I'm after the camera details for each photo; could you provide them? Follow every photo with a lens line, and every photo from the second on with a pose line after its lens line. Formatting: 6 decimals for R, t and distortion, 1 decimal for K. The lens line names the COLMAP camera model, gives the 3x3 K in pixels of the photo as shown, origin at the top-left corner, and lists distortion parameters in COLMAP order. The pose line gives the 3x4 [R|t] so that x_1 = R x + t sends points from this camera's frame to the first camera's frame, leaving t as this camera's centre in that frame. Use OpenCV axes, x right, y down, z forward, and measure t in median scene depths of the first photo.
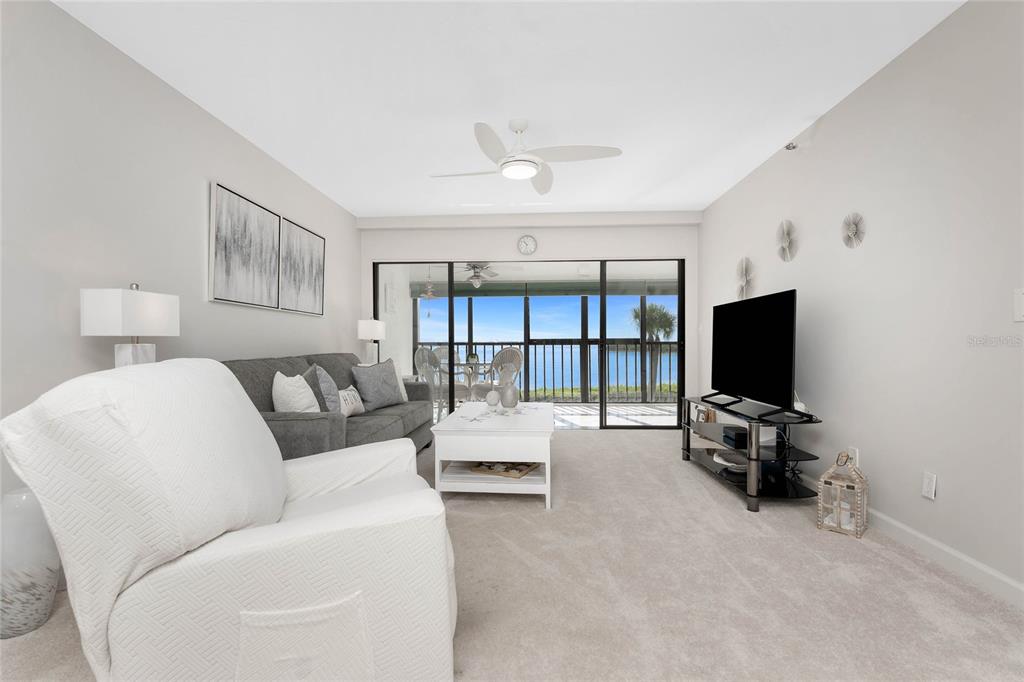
lens RADIAL K [[457.3, 0, 512.6], [0, 457.3, 344.4], [0, 0, 1]] dist [-0.001284, -0.000123]
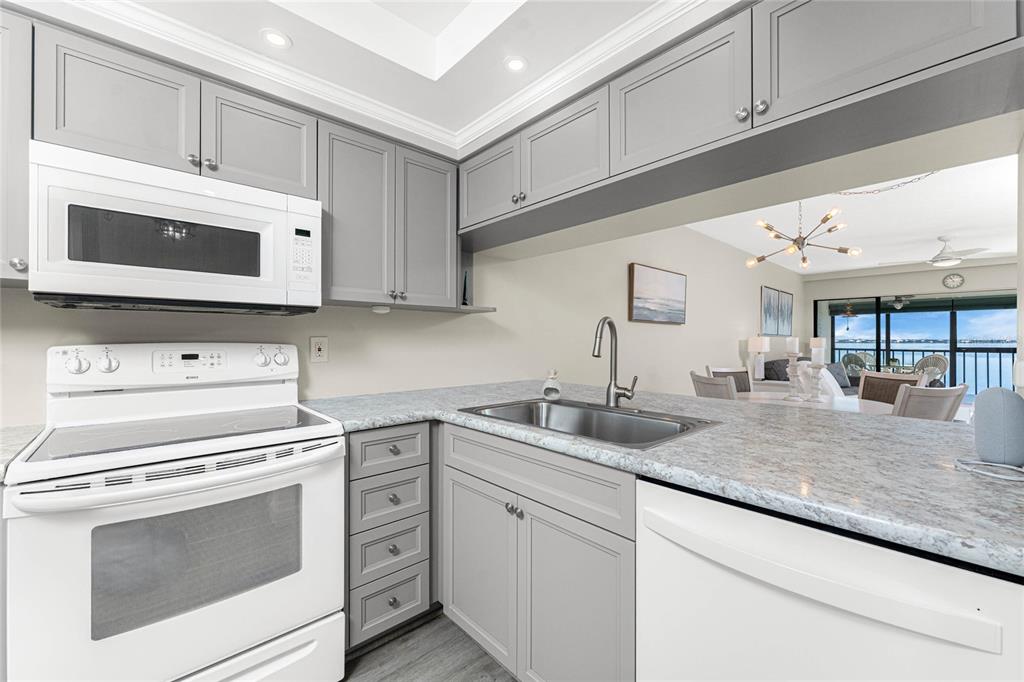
lens RADIAL K [[410.1, 0, 509.2], [0, 410.1, 340.0], [0, 0, 1]] dist [0.000061, -0.000512]
pose [[0.699163, 0.004706, -0.714946, -0.027093], [-0.006985, 0.999976, -0.000248, -0.042701], [0.714928, 0.005167, 0.699179, -1.071798]]
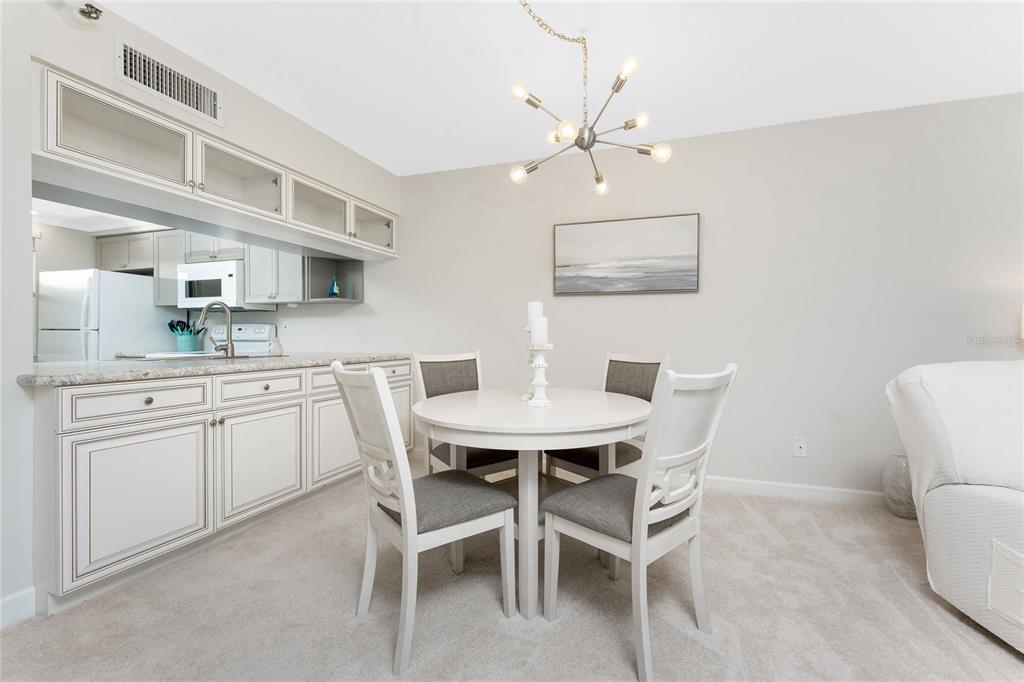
lens RADIAL K [[418.8, 0, 542.0], [0, 418.8, 341.6], [0, 0, 1]] dist [-0.001196, -0.000278]
pose [[-0.267217, 0.012973, -0.963549, 0.277574], [-0.003190, 0.999892, 0.014347, -0.010938], [0.963631, 0.006907, -0.267146, -0.001996]]
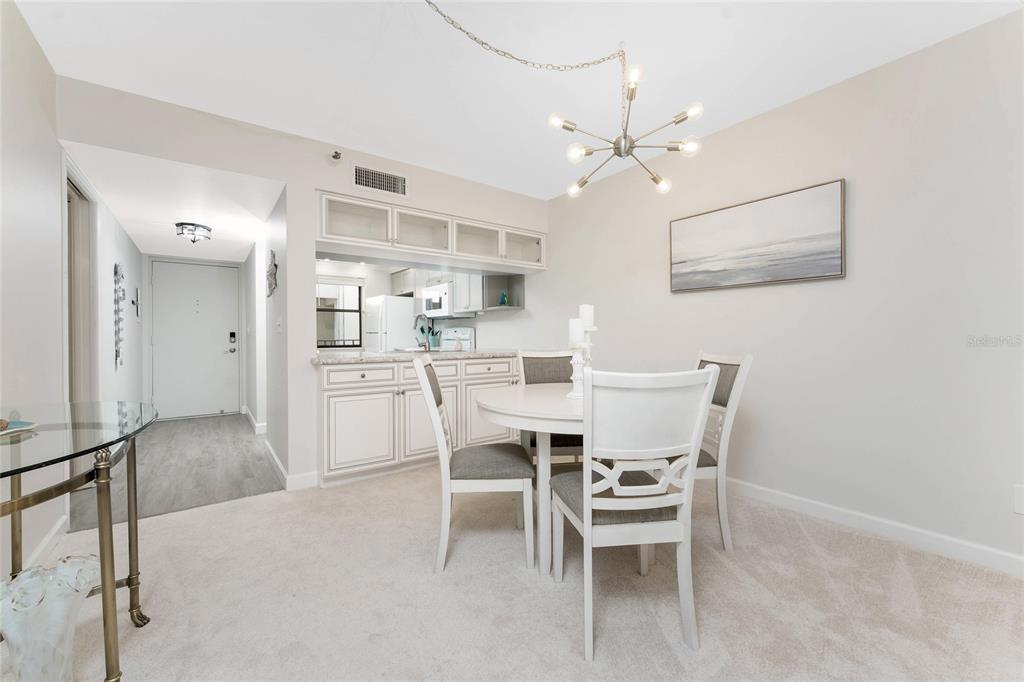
lens RADIAL K [[407.2, 0, 512.0], [0, 407.2, 341.0], [0, 0, 1]] dist [0.002658, 0.000168]
pose [[-0.774636, 0.014529, -0.632240, 0.213317], [0.006100, 0.999861, 0.015503, -0.012167], [0.632378, 0.008152, -0.774617, 0.212406]]
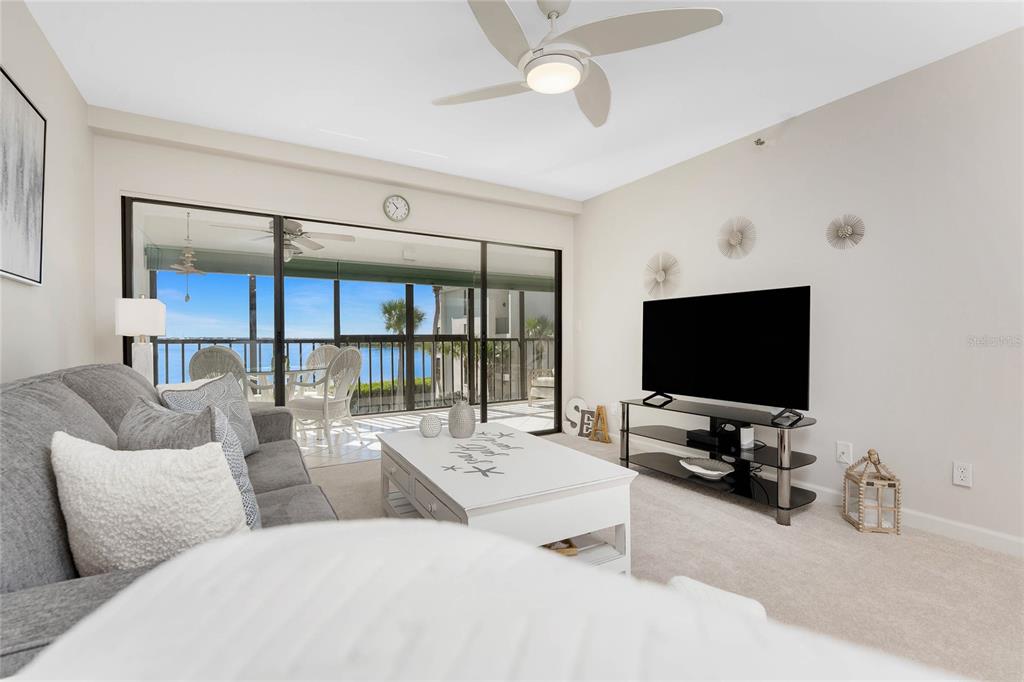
lens RADIAL K [[453.9, 0, 512.1], [0, 453.9, 338.5], [0, 0, 1]] dist [-0.000835, -0.000255]
pose [[0.827505, -0.000769, 0.561458, -0.303245], [0.002908, 0.999992, -0.002916, -0.005237], [-0.561451, 0.004045, 0.827500, 0.383446]]
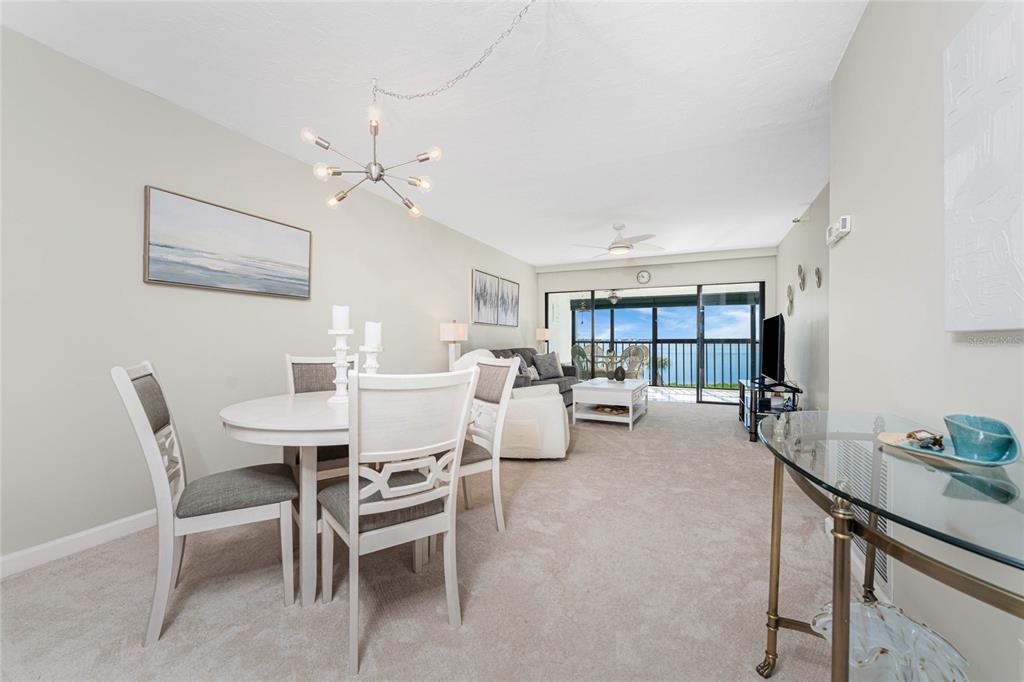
lens RADIAL K [[407.2, 0, 512.0], [0, 407.2, 341.0], [0, 0, 1]] dist [0.002658, 0.000168]
pose [[0.926799, 0.003598, -0.375542, 0.179155], [-0.003831, 0.999993, 0.000127, -0.008602], [0.375539, 0.001321, 0.926806, -0.533761]]
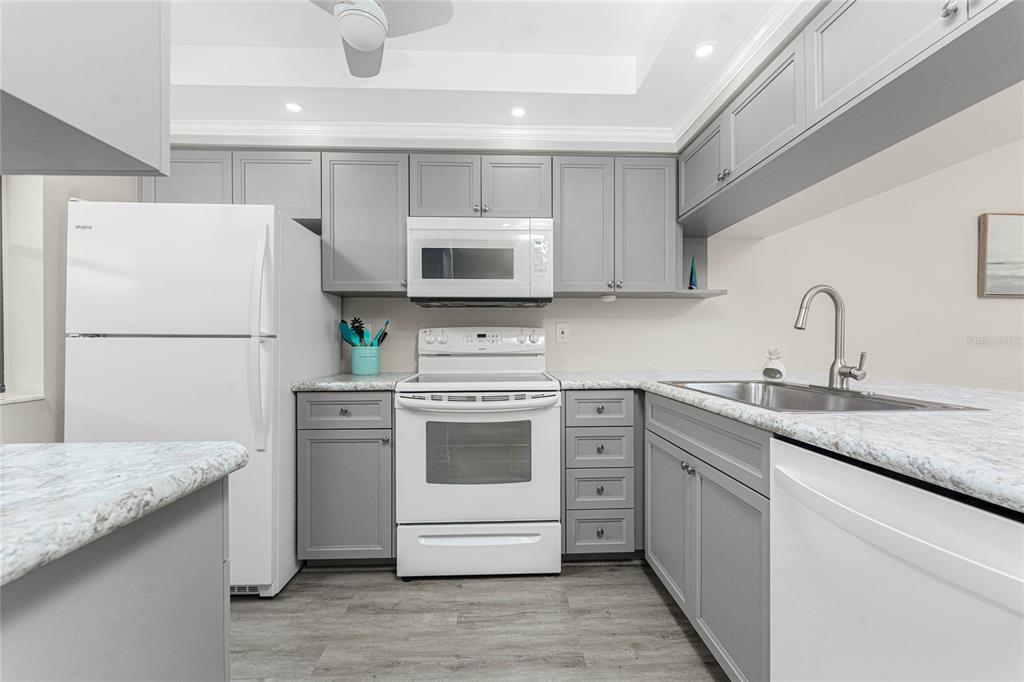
lens RADIAL K [[405.7, 0, 514.3], [0, 405.7, 342.3], [0, 0, 1]] dist [-0.000021, -0.000373]
pose [[0.088145, 0.005588, -0.996092, 0.082268], [-0.001037, 0.999984, 0.005518, -0.017625], [0.996107, 0.000546, 0.088150, -1.018995]]
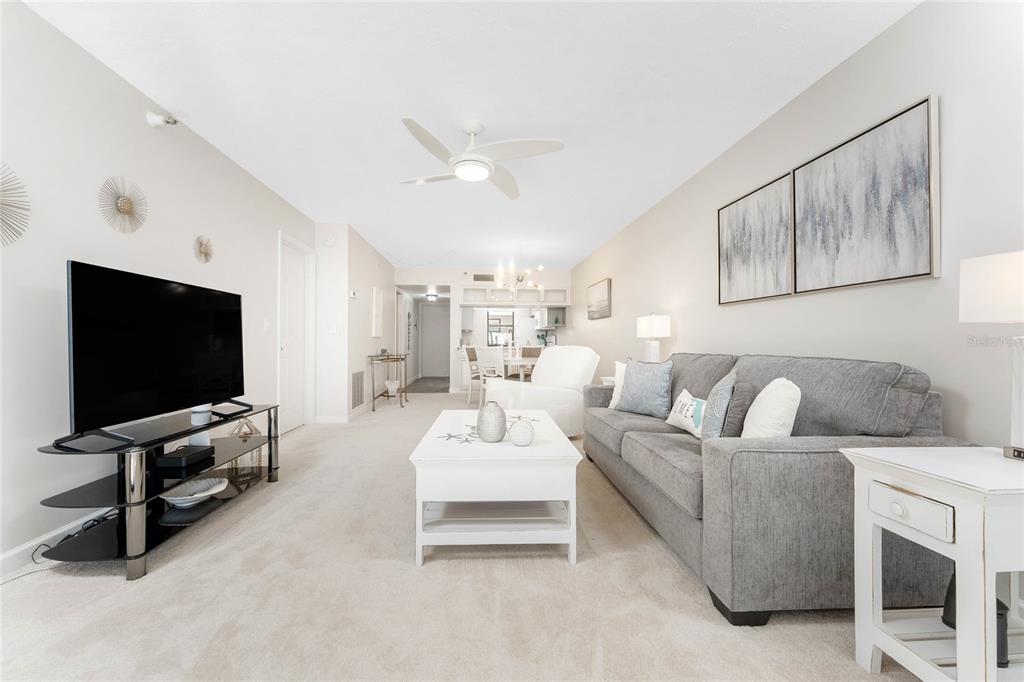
lens RADIAL K [[410.1, 0, 509.2], [0, 410.1, 340.0], [0, 0, 1]] dist [0.000061, -0.000512]
pose [[-0.991779, -0.001266, -0.127958, 0.037062], [-0.000767, 0.999992, -0.003948, 0.001270], [0.127962, -0.003817, -0.991772, 1.460981]]
